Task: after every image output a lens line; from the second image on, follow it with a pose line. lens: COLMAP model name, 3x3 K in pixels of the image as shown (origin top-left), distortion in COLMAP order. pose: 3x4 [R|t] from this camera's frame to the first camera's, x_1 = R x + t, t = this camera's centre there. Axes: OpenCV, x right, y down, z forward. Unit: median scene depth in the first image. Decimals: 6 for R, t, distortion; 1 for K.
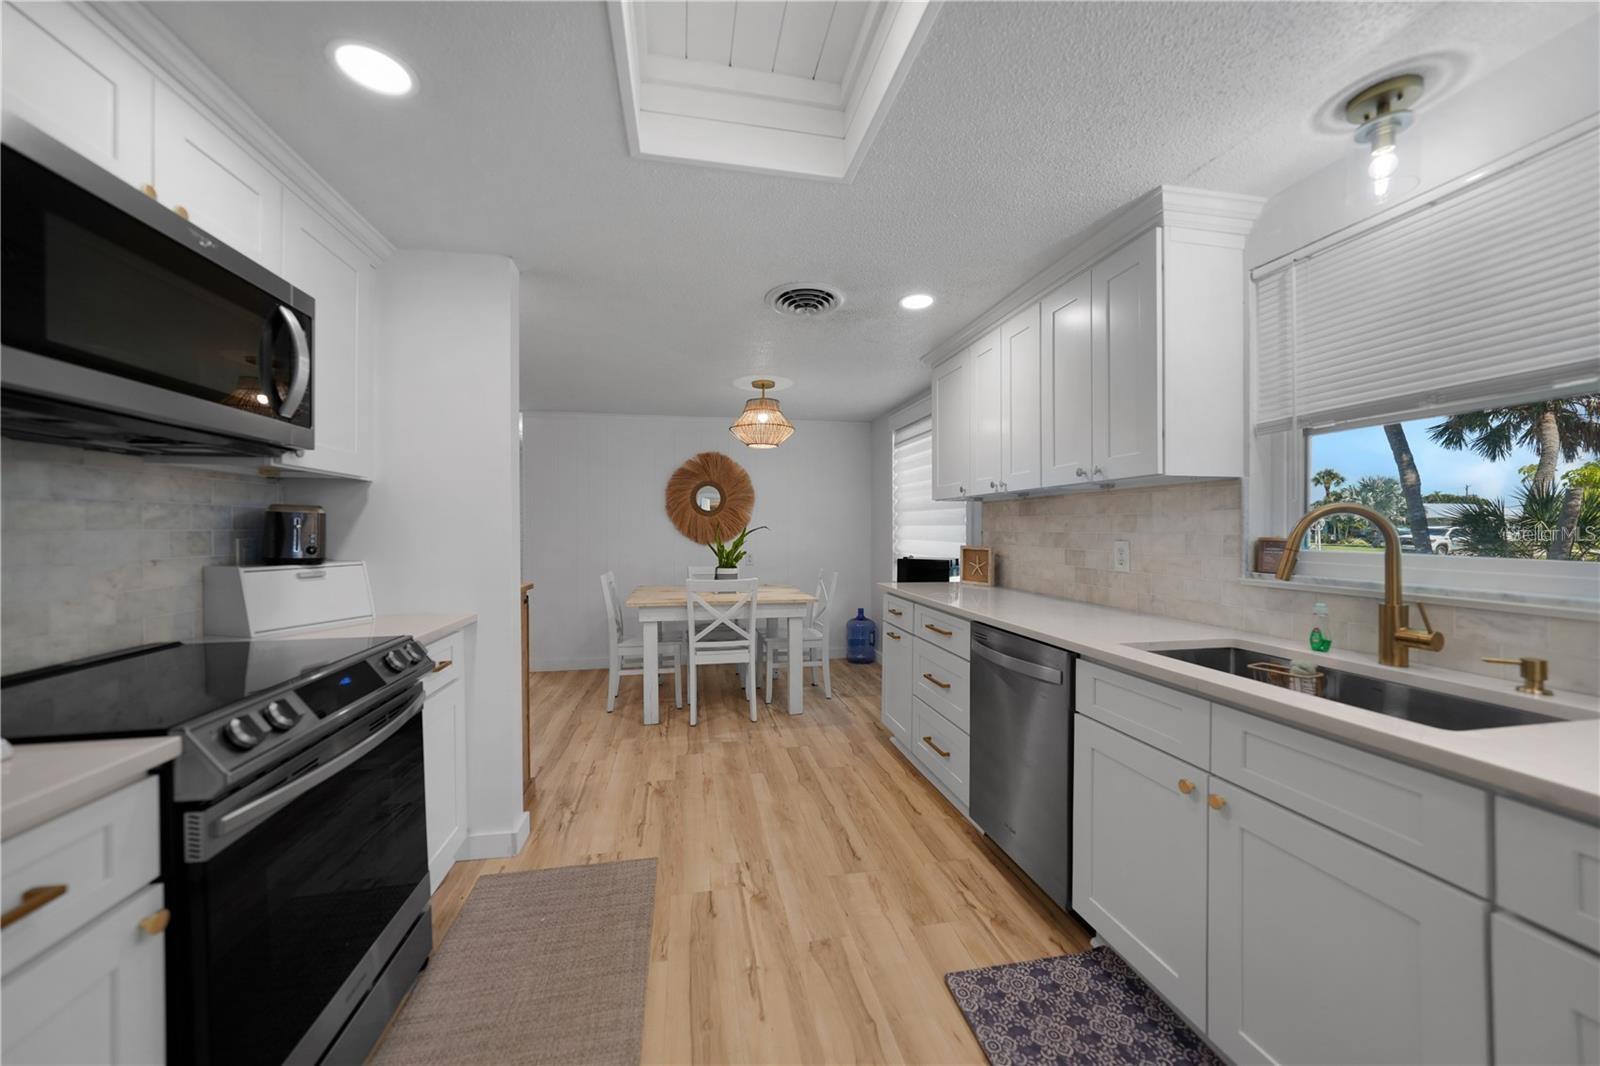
lens RADIAL K [[558.5, 0, 802.2], [0, 558.5, 542.3], [0, 0, 1]] dist [-0.018071, 0.000967]
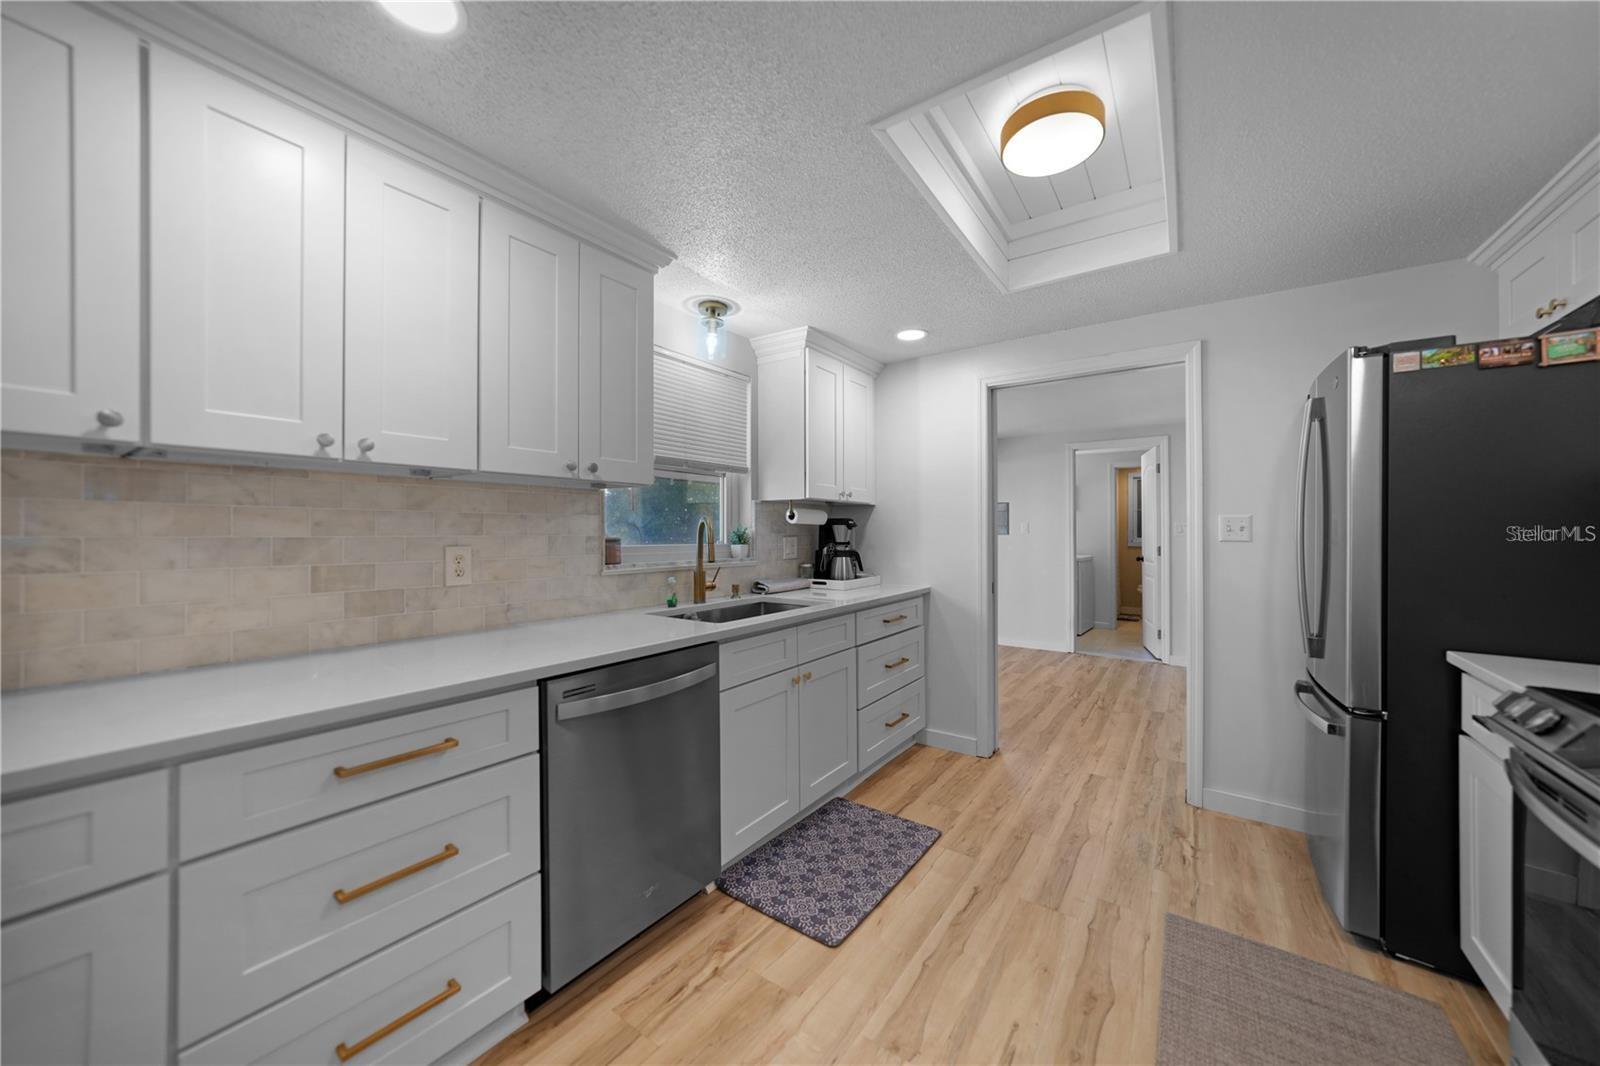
lens RADIAL K [[558.5, 0, 793.2], [0, 558.5, 530.0], [0, 0, 1]] dist [-0.018071, 0.000967]
pose [[-0.661878, -0.001172, 0.749611, -0.332925], [0.015029, 0.999777, 0.014833, -0.030101], [-0.749461, 0.021084, -0.661713, 1.178502]]
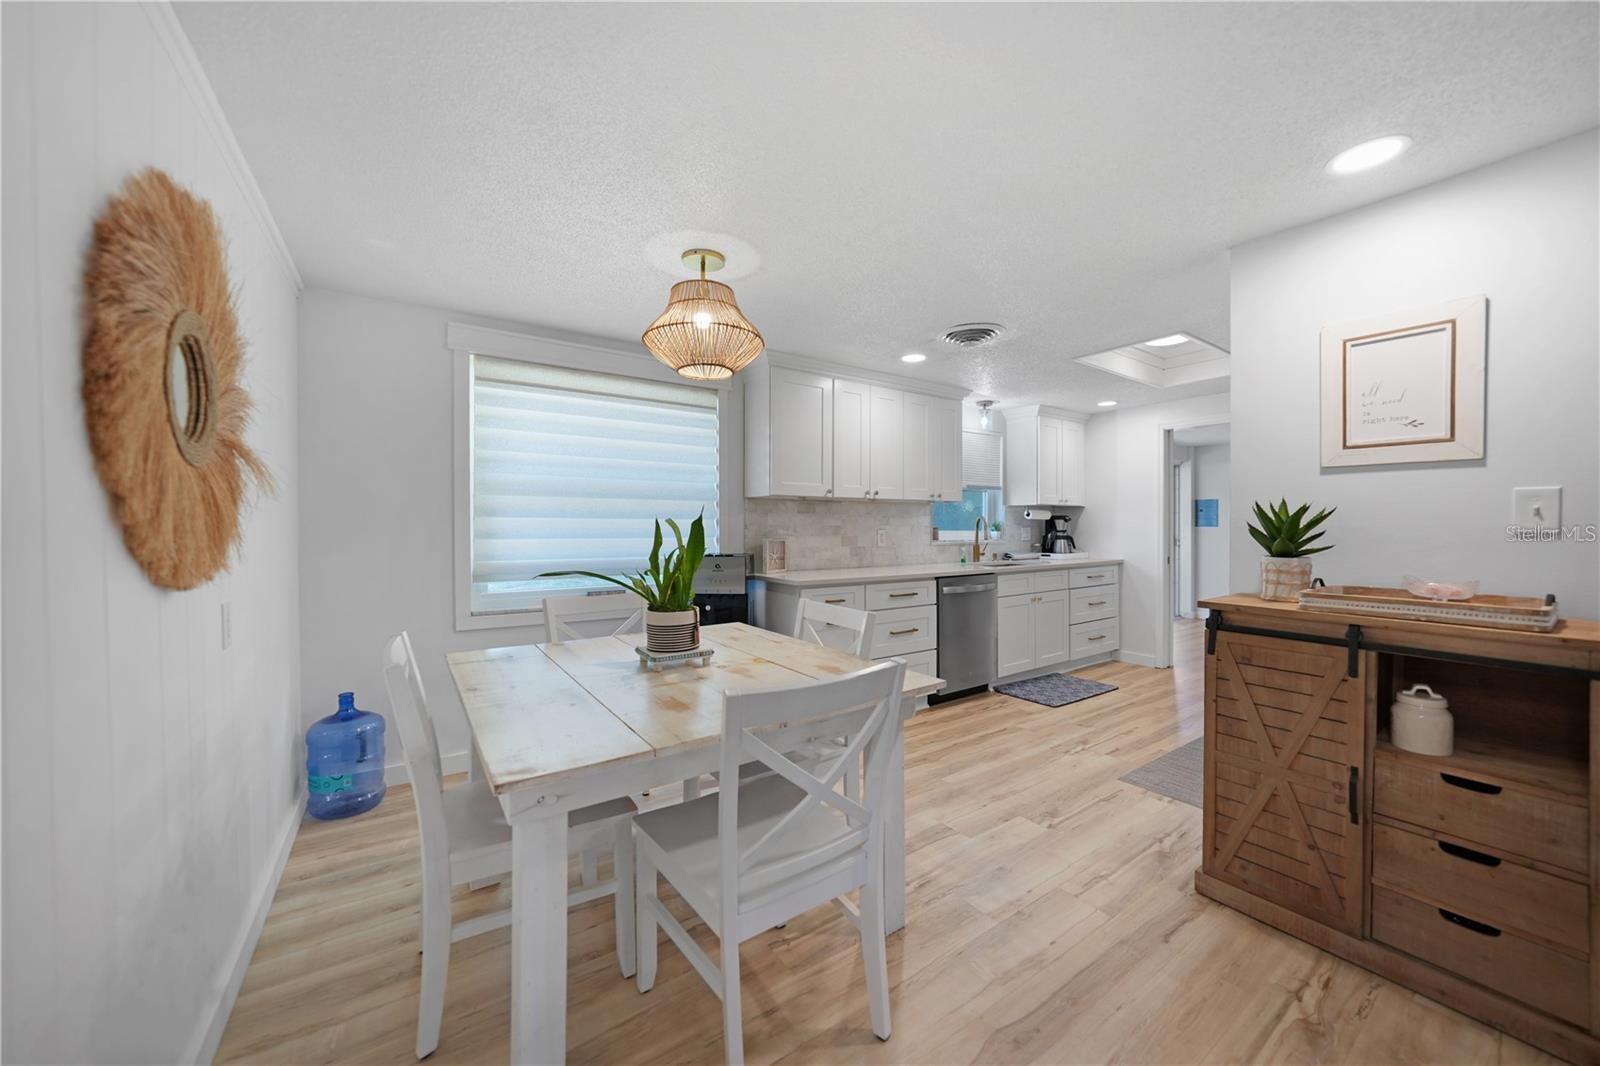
lens RADIAL K [[558.5, 0, 796.8], [0, 558.5, 533.4], [0, 0, 1]] dist [-0.018071, 0.000967]
pose [[-0.352661, -0.013840, 0.935649, -1.087609], [0.022358, 0.999481, 0.023212, -0.040534], [-0.935484, 0.029105, -0.352168, 1.948360]]
